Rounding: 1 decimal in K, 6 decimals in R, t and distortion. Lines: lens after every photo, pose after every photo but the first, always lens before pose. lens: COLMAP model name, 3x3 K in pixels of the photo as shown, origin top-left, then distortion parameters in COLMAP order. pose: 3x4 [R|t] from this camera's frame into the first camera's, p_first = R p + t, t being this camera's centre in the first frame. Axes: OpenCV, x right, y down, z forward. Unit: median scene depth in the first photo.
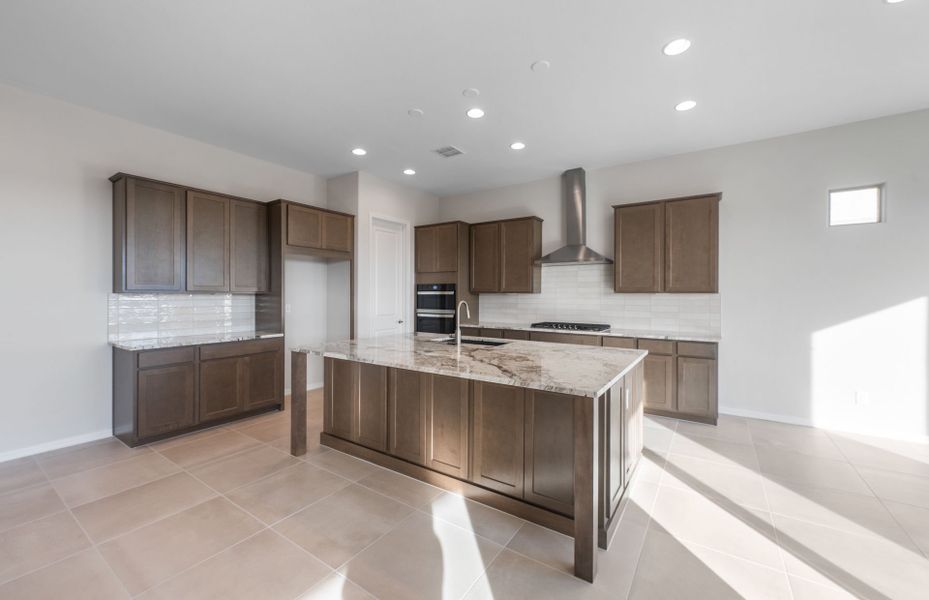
lens RADIAL K [[370.9, 0, 460.0], [0, 370.9, 296.1], [0, 0, 1]] dist [0.001966, -0.000425]
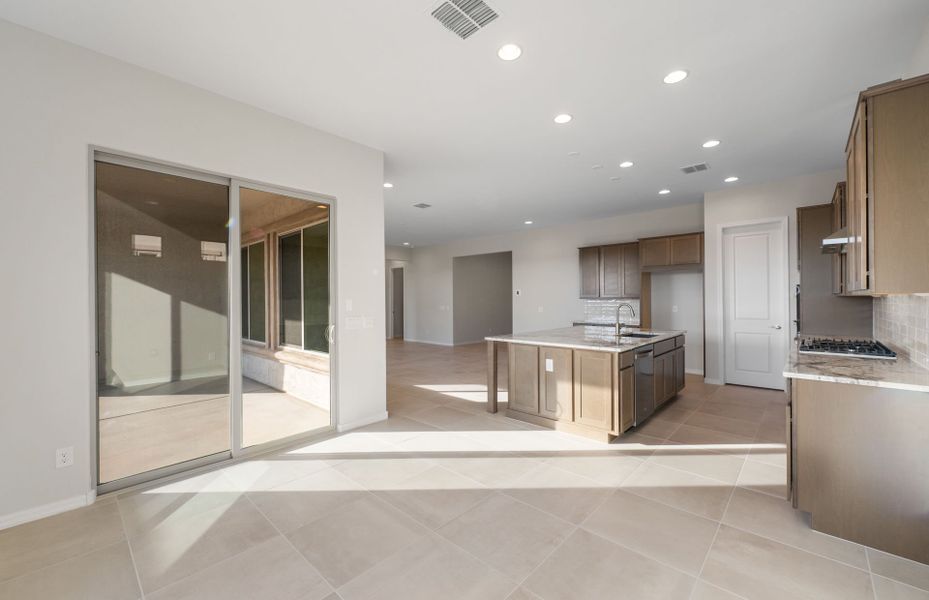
lens RADIAL K [[370.9, 0, 462.0], [0, 370.9, 300.6], [0, 0, 1]] dist [0.001966, -0.000425]
pose [[-0.155561, 0.000904, -0.987826, 1.163792], [0.002053, 0.999998, 0.000591, 0.000000], [0.987824, -0.001936, -0.155562, 0.489942]]
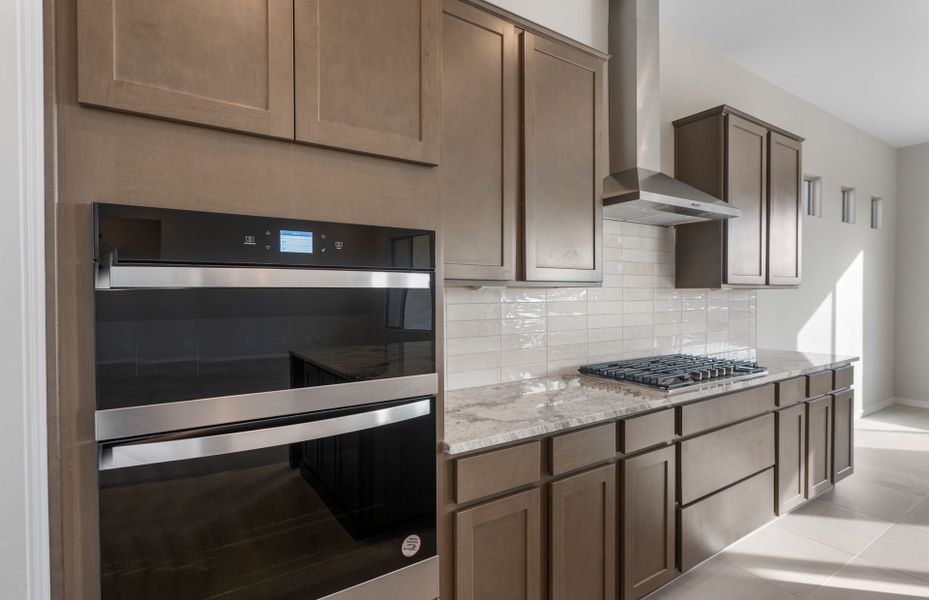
lens RADIAL K [[469.3, 0, 465.1], [0, 469.3, 301.1], [0, 0, 1]] dist [-0.002966, -0.000440]
pose [[0.368700, -0.015681, 0.929416, -0.286356], [0.010068, 0.999866, 0.012875, -0.001735], [-0.929494, 0.004611, 0.368808, 1.131392]]
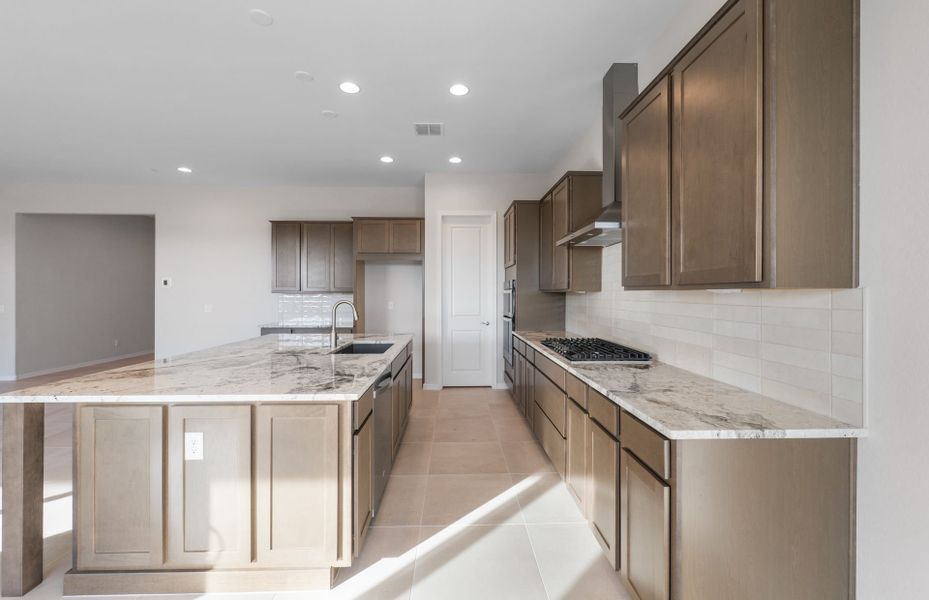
lens RADIAL K [[370.9, 0, 465.1], [0, 370.9, 292.3], [0, 0, 1]] dist [0.001966, -0.000425]
pose [[0.588370, -0.004117, -0.808581, 0.723177], [-0.001275, 0.999981, -0.006019, -0.001930], [0.808591, 0.004572, 0.588354, 0.560007]]
